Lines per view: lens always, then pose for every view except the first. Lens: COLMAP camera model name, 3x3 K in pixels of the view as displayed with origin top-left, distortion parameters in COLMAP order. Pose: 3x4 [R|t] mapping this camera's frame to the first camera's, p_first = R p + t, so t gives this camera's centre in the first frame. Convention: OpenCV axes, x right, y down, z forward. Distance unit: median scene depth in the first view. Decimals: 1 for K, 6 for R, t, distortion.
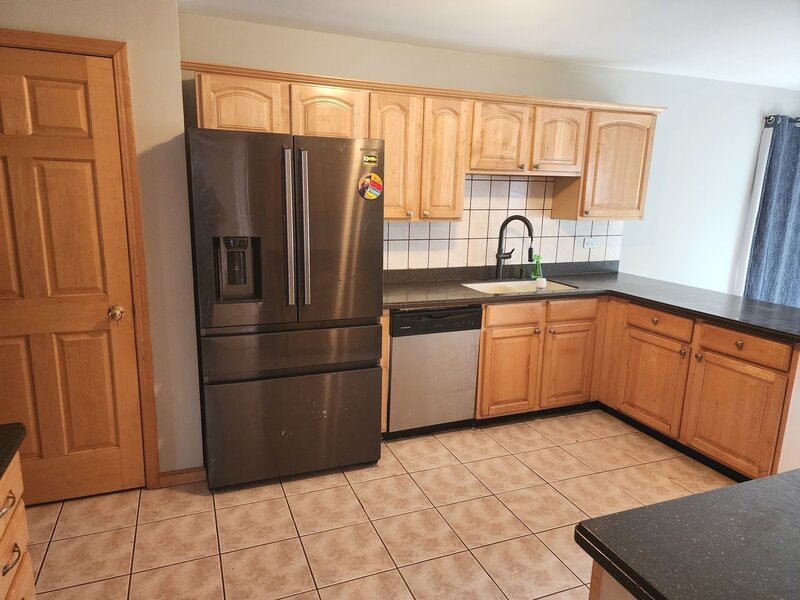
lens RADIAL K [[534.8, 0, 390.2], [0, 534.8, 302.1], [0, 0, 1]] dist [0.055376, -0.001108]
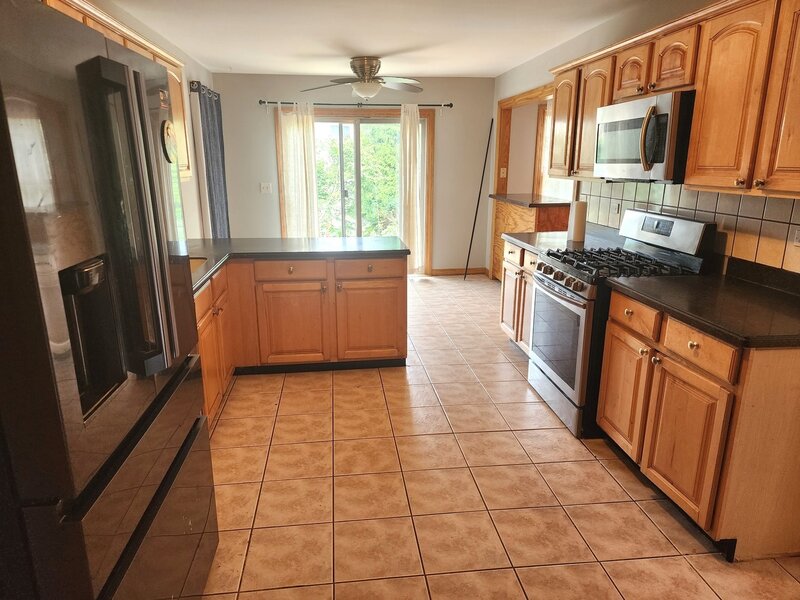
lens RADIAL K [[534.8, 0, 390.2], [0, 534.8, 302.1], [0, 0, 1]] dist [0.055376, -0.001108]
pose [[0.264700, -0.279313, 0.922994, -0.493537], [0.212082, 0.950562, 0.226834, -0.110746], [-0.940721, 0.135707, 0.310851, 0.493830]]
